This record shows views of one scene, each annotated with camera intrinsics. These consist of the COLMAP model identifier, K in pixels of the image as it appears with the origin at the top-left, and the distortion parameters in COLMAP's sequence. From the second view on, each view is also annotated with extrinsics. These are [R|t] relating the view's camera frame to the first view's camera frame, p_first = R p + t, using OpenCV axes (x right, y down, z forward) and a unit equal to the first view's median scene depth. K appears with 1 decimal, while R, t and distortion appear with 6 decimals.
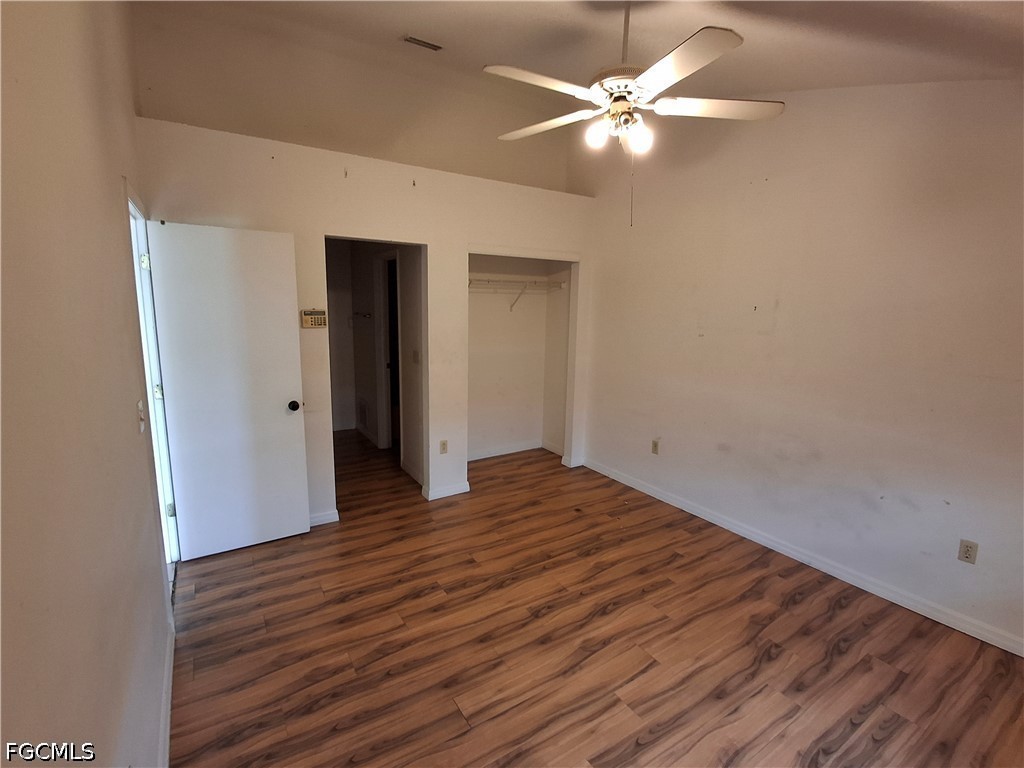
lens RADIAL K [[477.2, 0, 509.6], [0, 477.2, 381.5], [0, 0, 1]] dist [-0.008760, -0.003464]
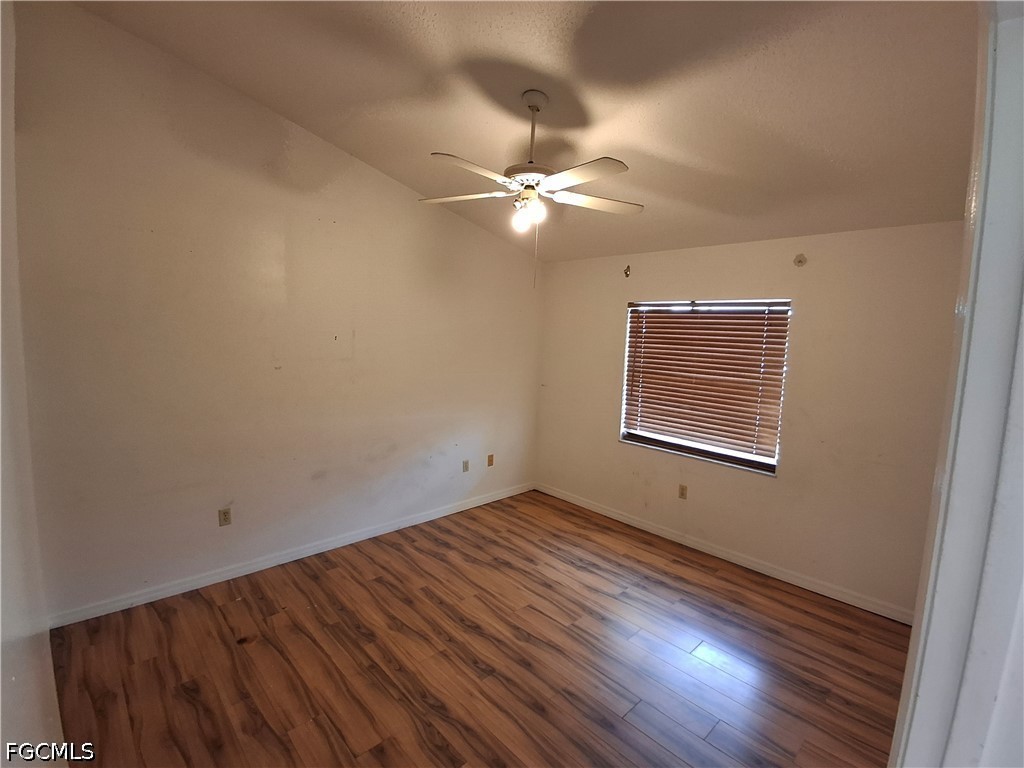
lens RADIAL K [[477.2, 0, 510.1], [0, 477.2, 385.0], [0, 0, 1]] dist [-0.008760, -0.003464]
pose [[-0.190764, -0.138060, 0.971879, -0.715899], [0.124187, 0.978711, 0.163406, -0.200011], [-0.973749, 0.151867, -0.169558, 0.926461]]
